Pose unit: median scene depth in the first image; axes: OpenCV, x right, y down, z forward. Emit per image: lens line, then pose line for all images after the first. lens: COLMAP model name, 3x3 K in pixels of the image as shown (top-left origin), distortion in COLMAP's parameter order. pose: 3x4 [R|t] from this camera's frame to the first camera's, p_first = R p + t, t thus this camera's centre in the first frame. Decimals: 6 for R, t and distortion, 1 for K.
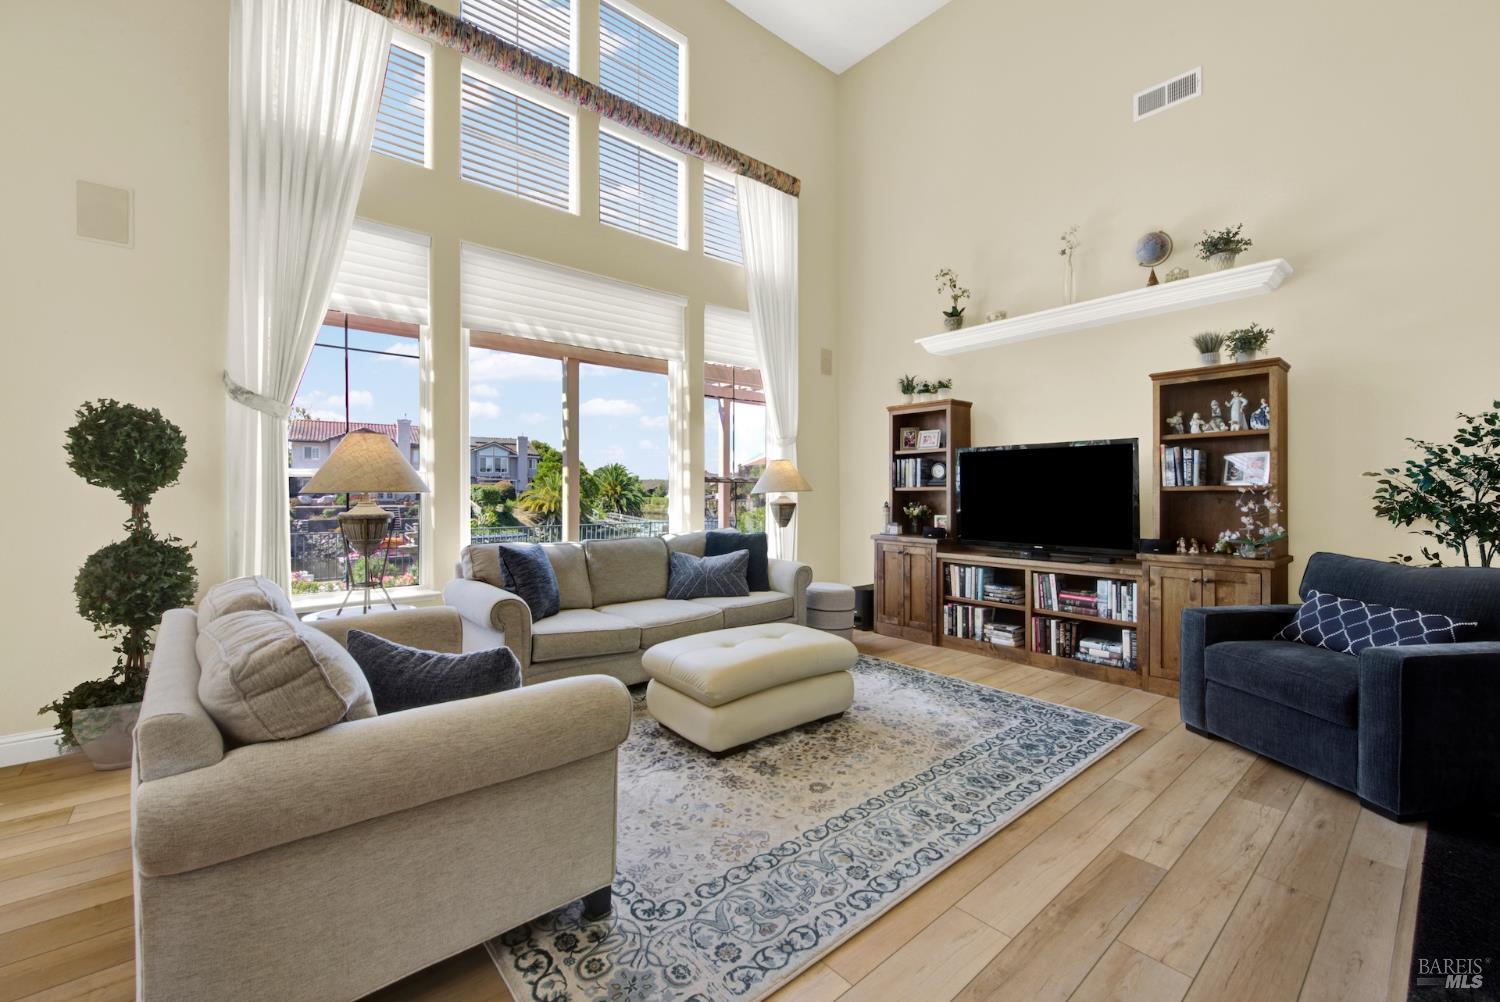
lens RADIAL K [[614.3, 0, 757.8], [0, 614.3, 494.4], [0, 0, 1]] dist [0.005808, -0.003833]
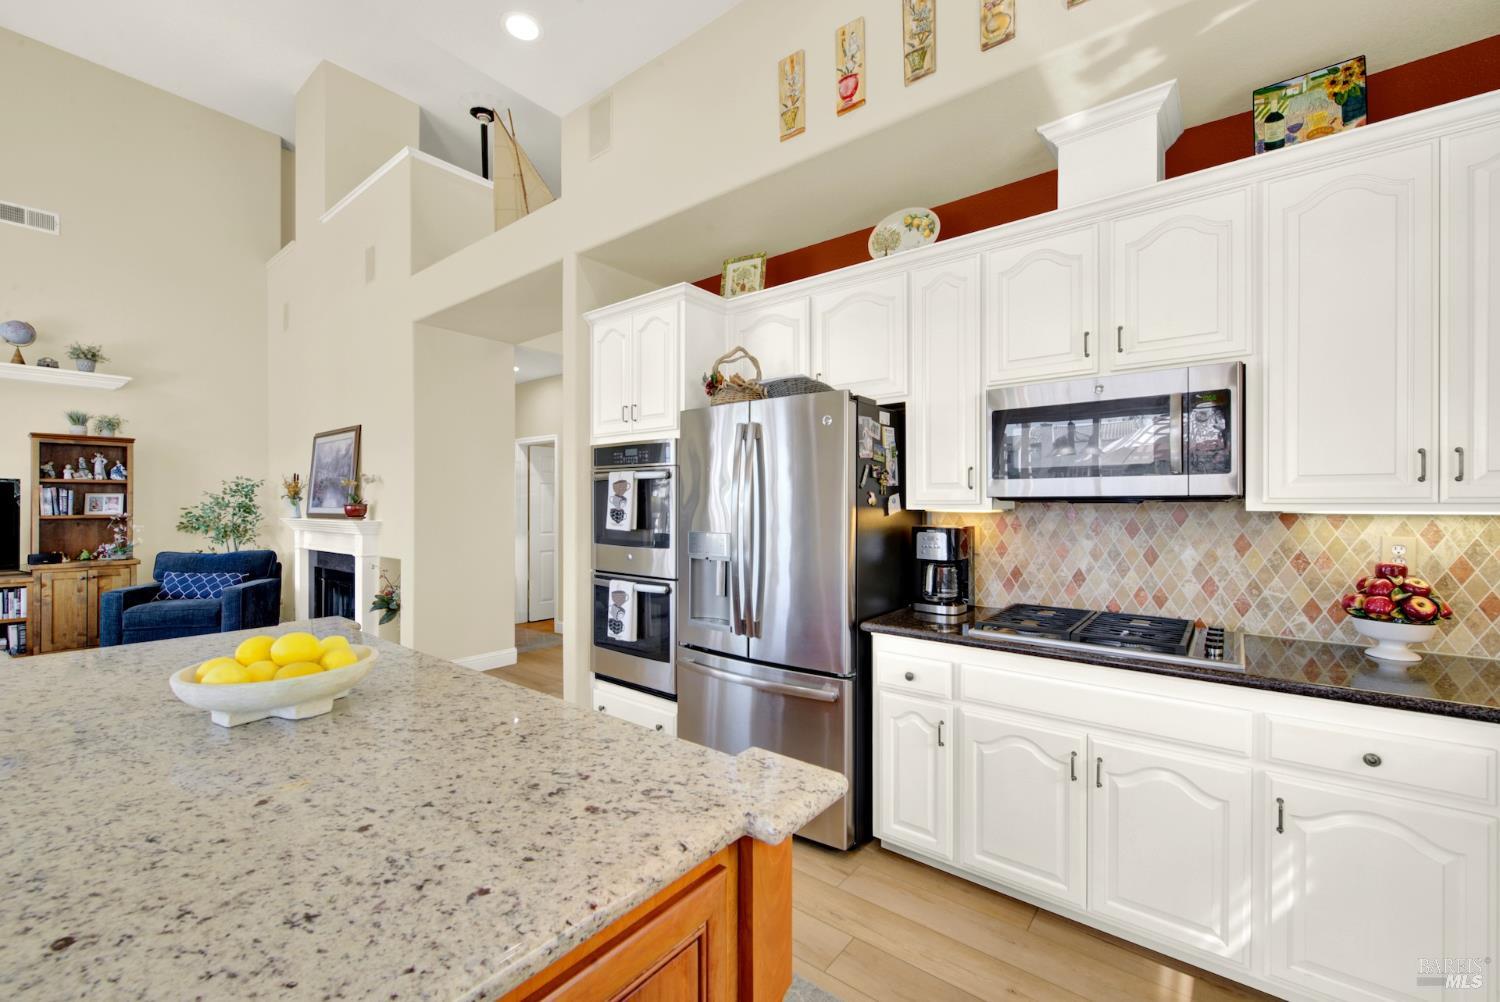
lens RADIAL K [[614.3, 0, 756.0], [0, 614.3, 504.6], [0, 0, 1]] dist [0.005808, -0.003833]
pose [[-0.183863, -0.000341, 0.982952, -1.112163], [-0.001231, 0.999999, 0.000116, -0.044819], [-0.982951, -0.001189, -0.183863, -0.357530]]
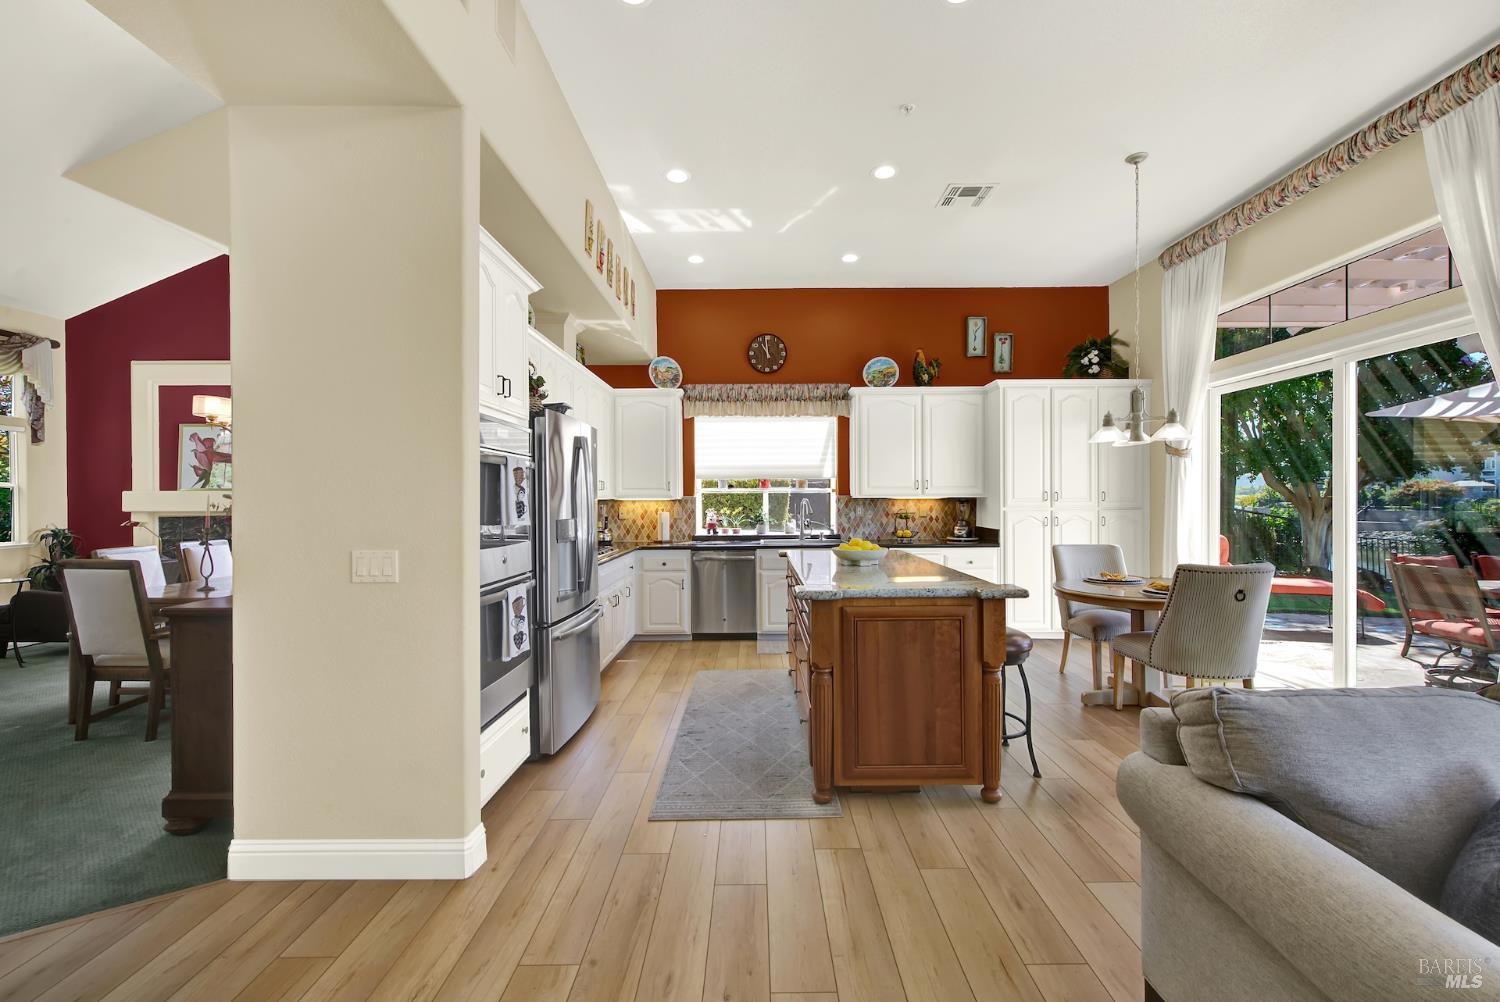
lens RADIAL K [[614.3, 0, 755.1], [0, 614.3, 500.8], [0, 0, 1]] dist [0.005808, -0.003833]
pose [[-0.658280, 0.005758, -0.752752, 0.214389], [0.004866, 0.999982, 0.003394, -0.038773], [0.752758, -0.001429, -0.658296, 0.412192]]
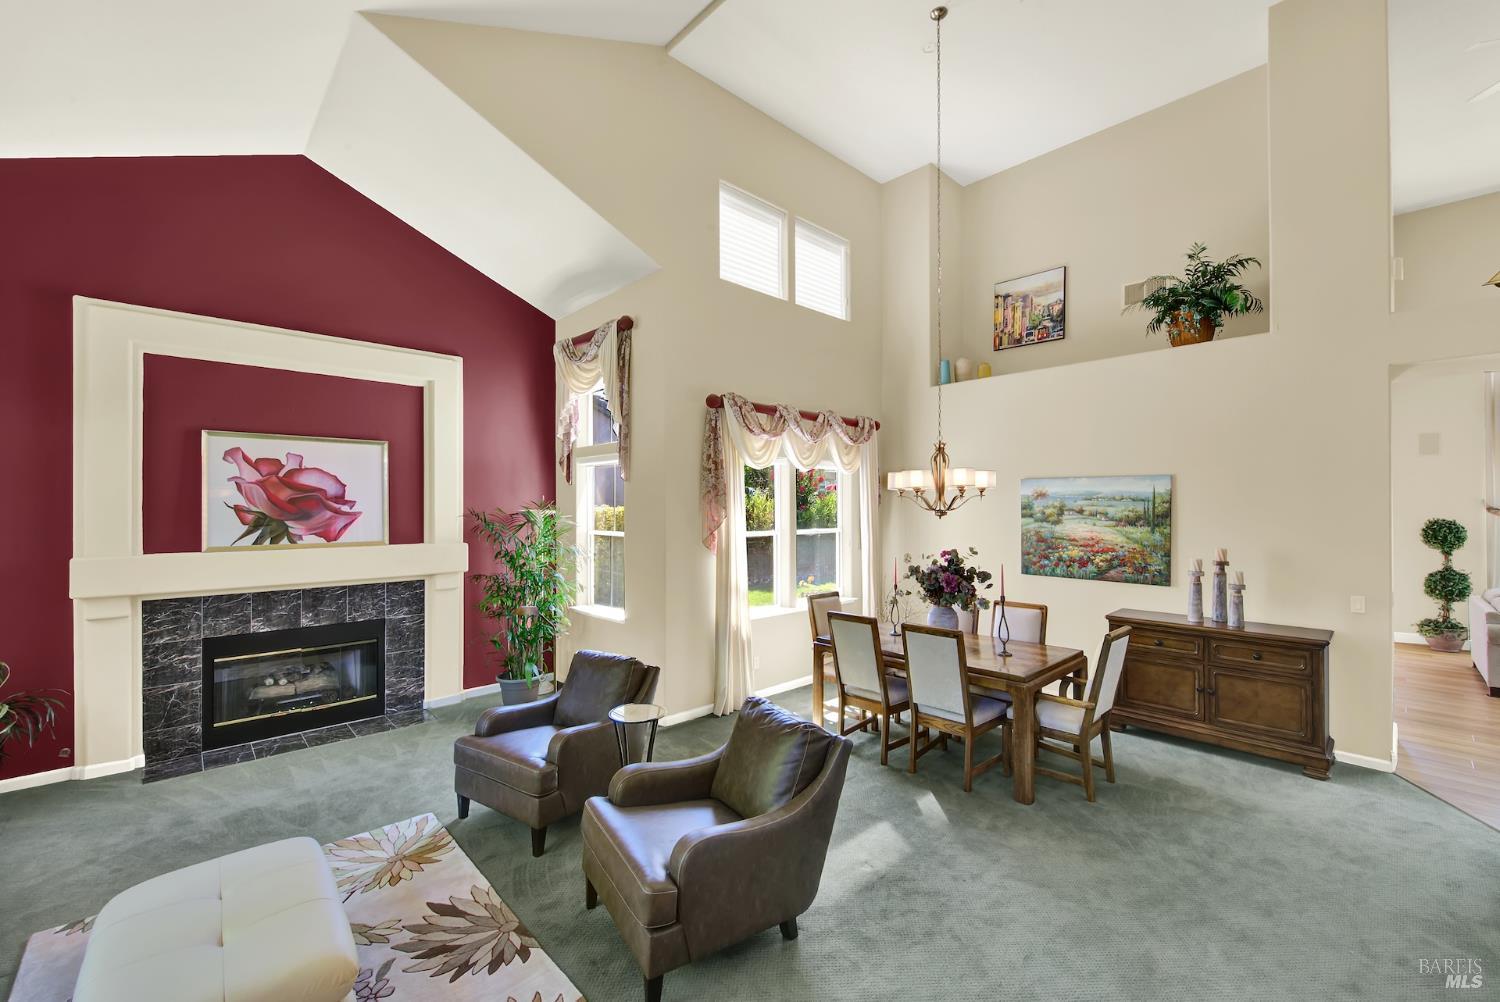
lens RADIAL K [[614.3, 0, 758.0], [0, 614.3, 503.5], [0, 0, 1]] dist [0.005808, -0.003833]
pose [[0.040746, -0.001590, -0.999168, 1.253895], [0.003647, 0.999992, -0.001443, -0.177051], [0.999163, -0.003585, 0.040751, -1.710117]]
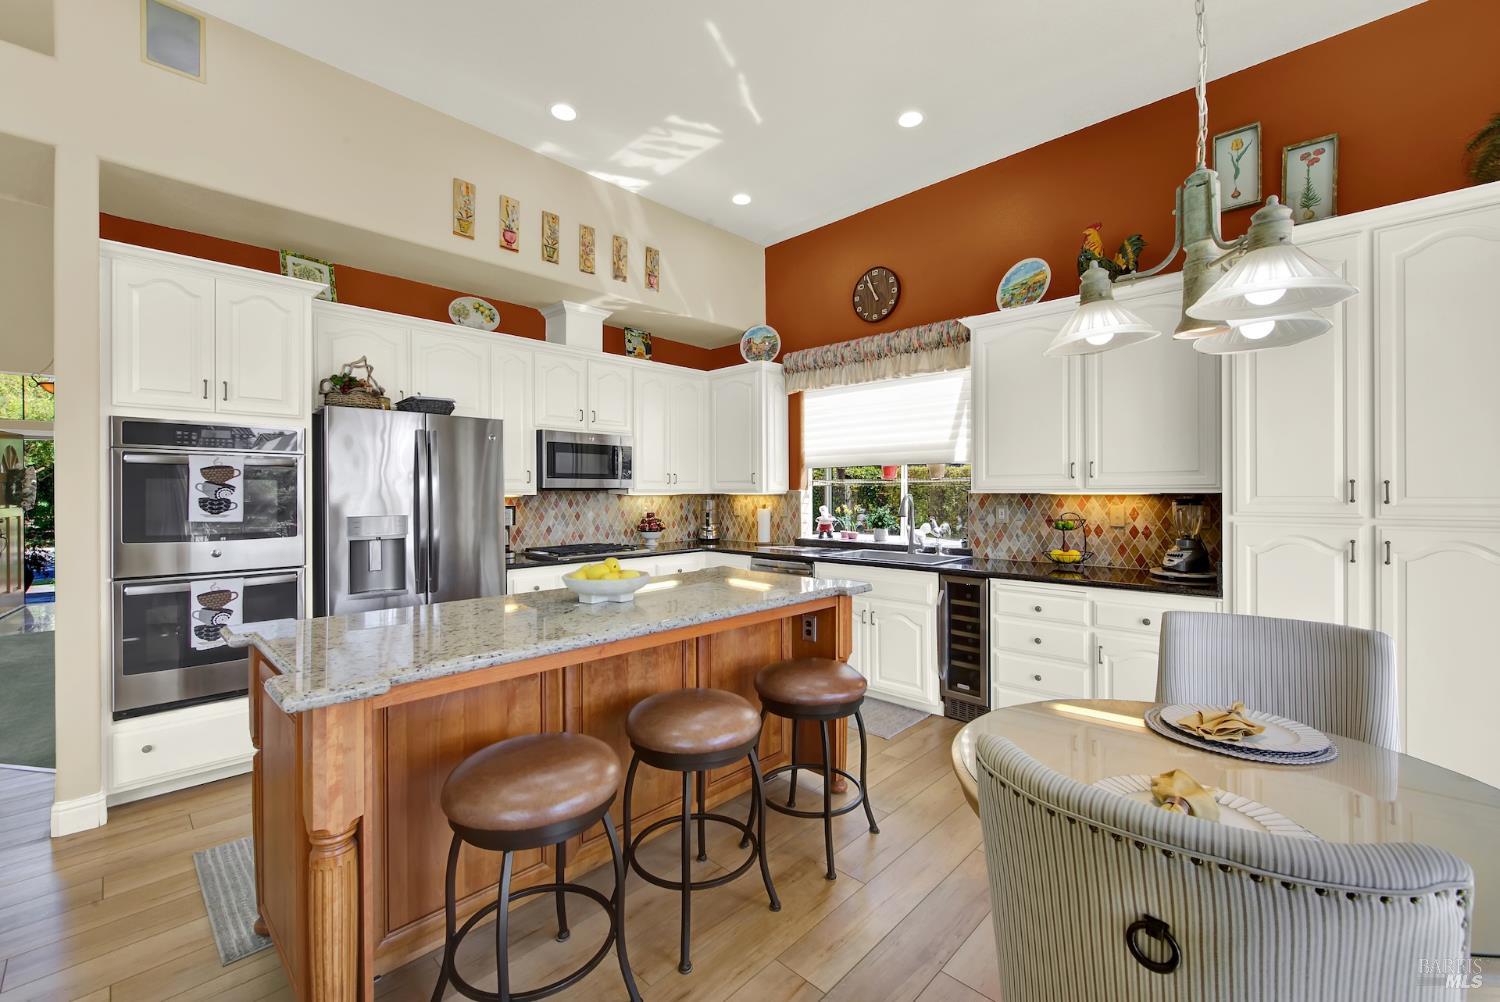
lens RADIAL K [[614.3, 0, 755.1], [0, 614.3, 495.3], [0, 0, 1]] dist [0.005808, -0.003833]
pose [[-0.995791, 0.003872, -0.091575, -0.806811], [0.003420, 0.999981, 0.005091, -0.043108], [0.091593, 0.004757, -0.995785, 0.545848]]
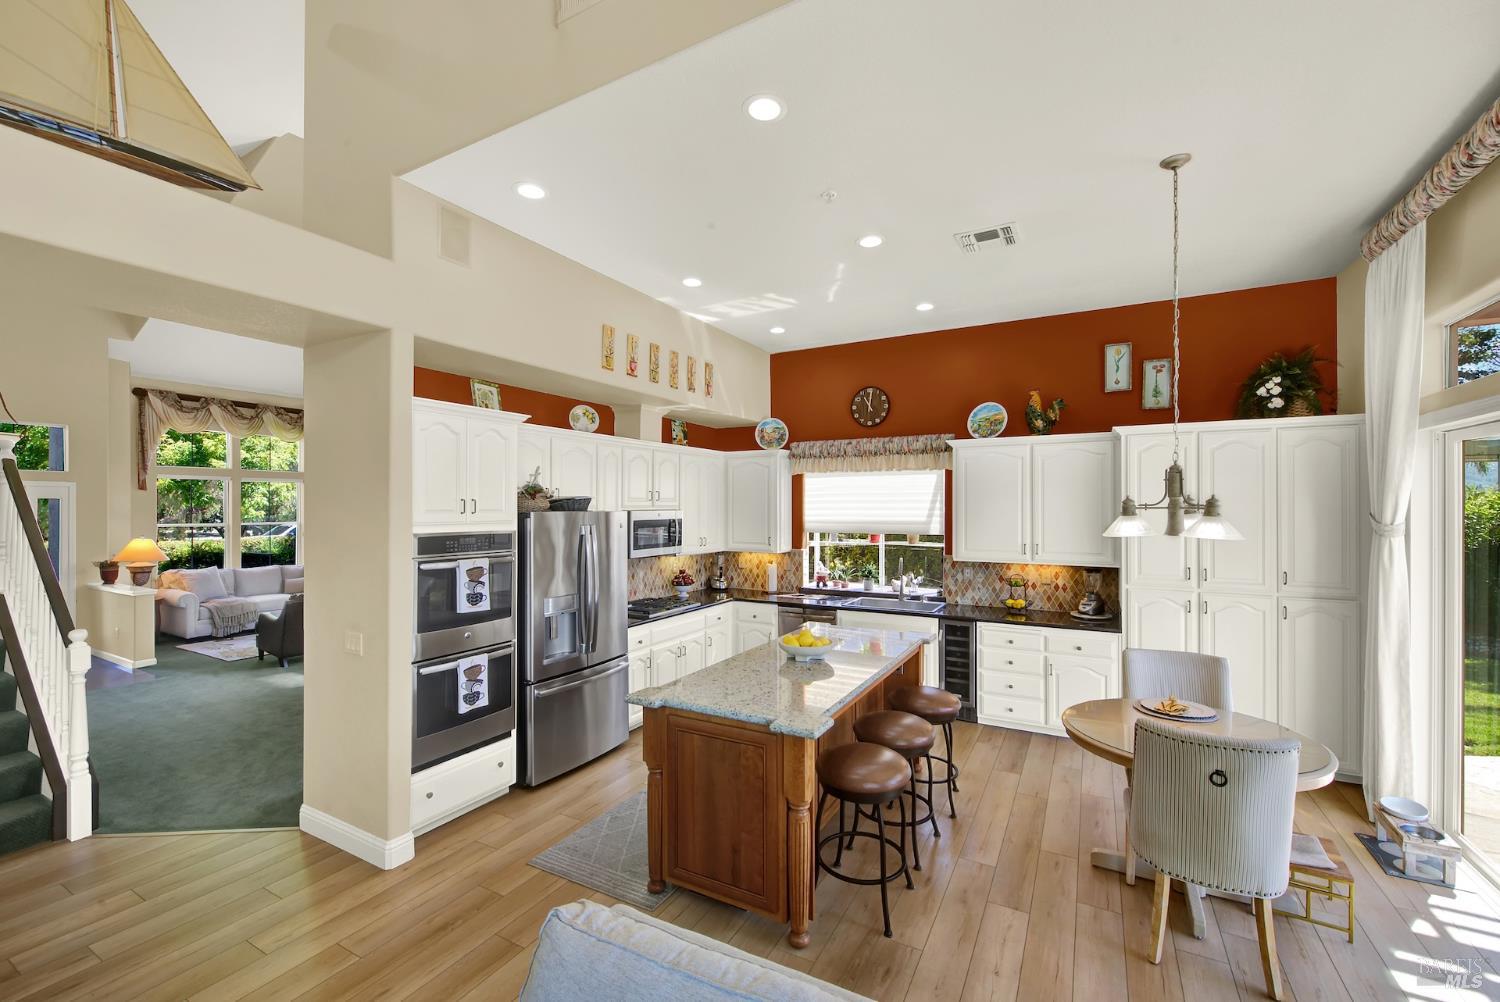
lens RADIAL K [[614.3, 0, 755.6], [0, 614.3, 504.4], [0, 0, 1]] dist [0.005808, -0.003833]
pose [[-0.939586, -0.000428, -0.342313, -0.264998], [0.000387, 0.999997, -0.002313, -0.183036], [0.342313, -0.002306, -0.939583, 0.803832]]
